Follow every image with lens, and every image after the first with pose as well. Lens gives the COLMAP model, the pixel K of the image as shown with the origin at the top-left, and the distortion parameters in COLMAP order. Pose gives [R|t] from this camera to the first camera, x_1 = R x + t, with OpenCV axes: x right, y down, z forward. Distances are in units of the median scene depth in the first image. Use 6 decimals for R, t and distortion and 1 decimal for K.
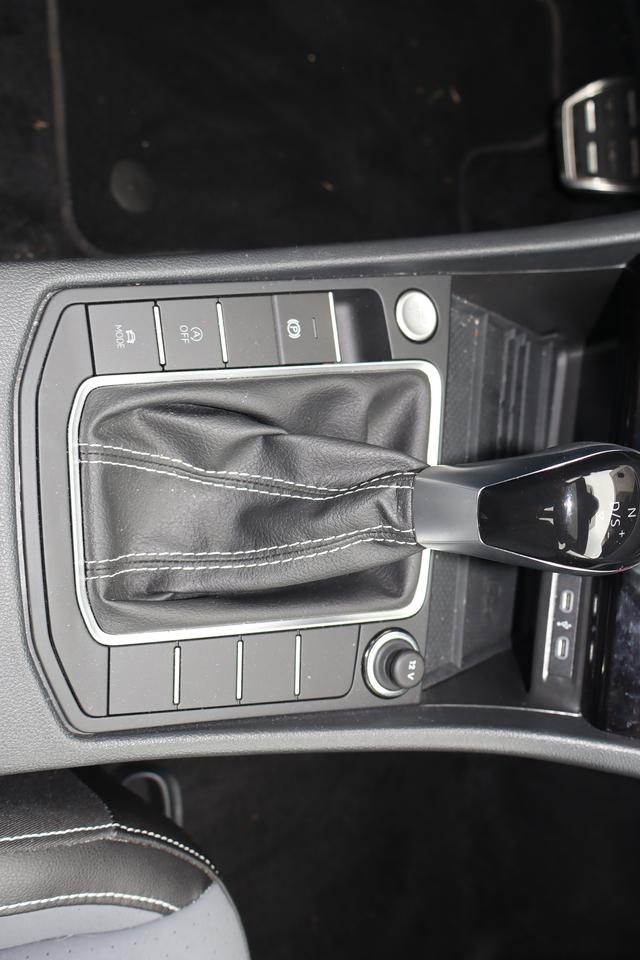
lens RADIAL K [[836.1, 0, 320.0], [0, 836.1, 480.0], [0, 0, 1]] dist [-0.001749, 0.006479]
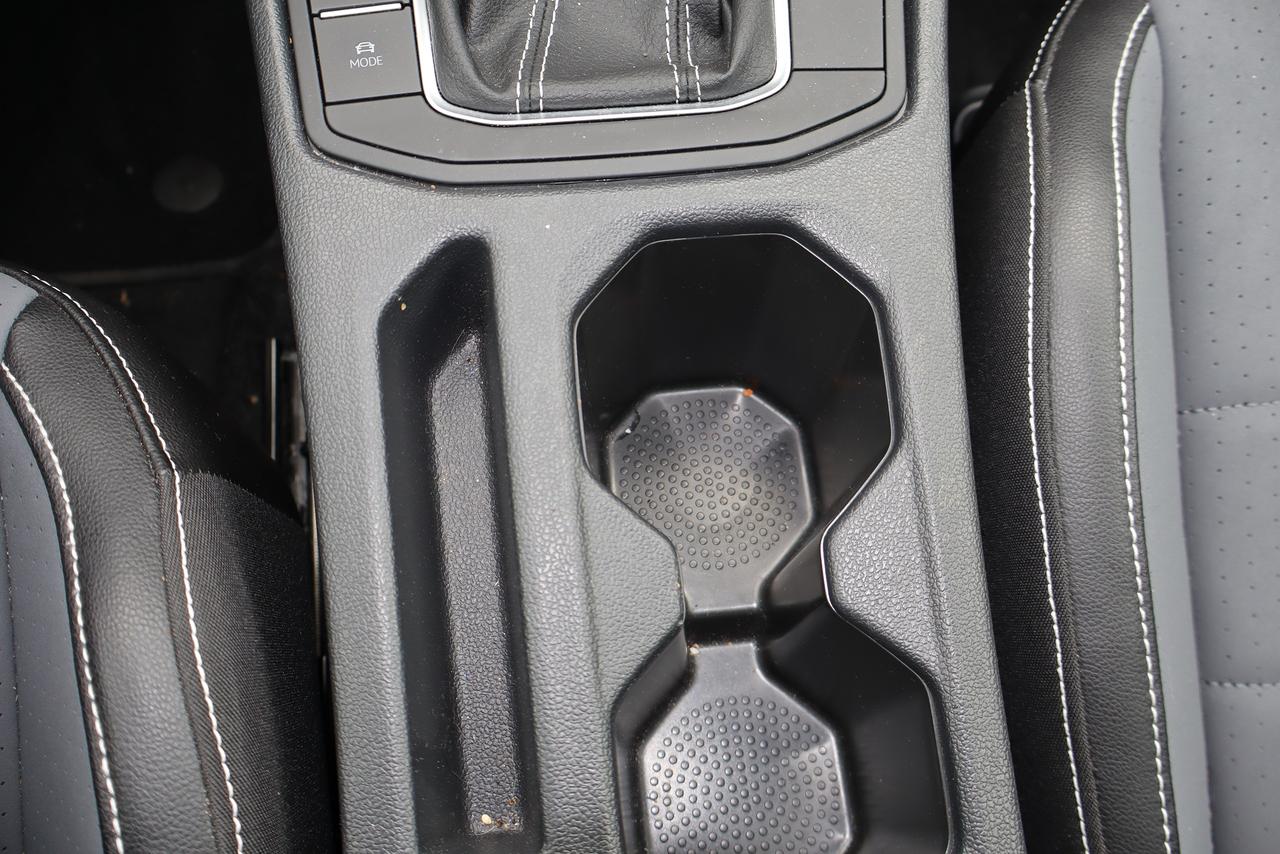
lens RADIAL K [[1069.3, 0, 640.0], [0, 1069.3, 427.0], [0, 0, 1]] dist [-0.001627, -0.003064]
pose [[-0.005282, -0.946348, -0.323106, -0.238337], [0.998427, -0.023027, 0.051120, 0.009600], [-0.055818, -0.322328, 0.944981, 0.014318]]
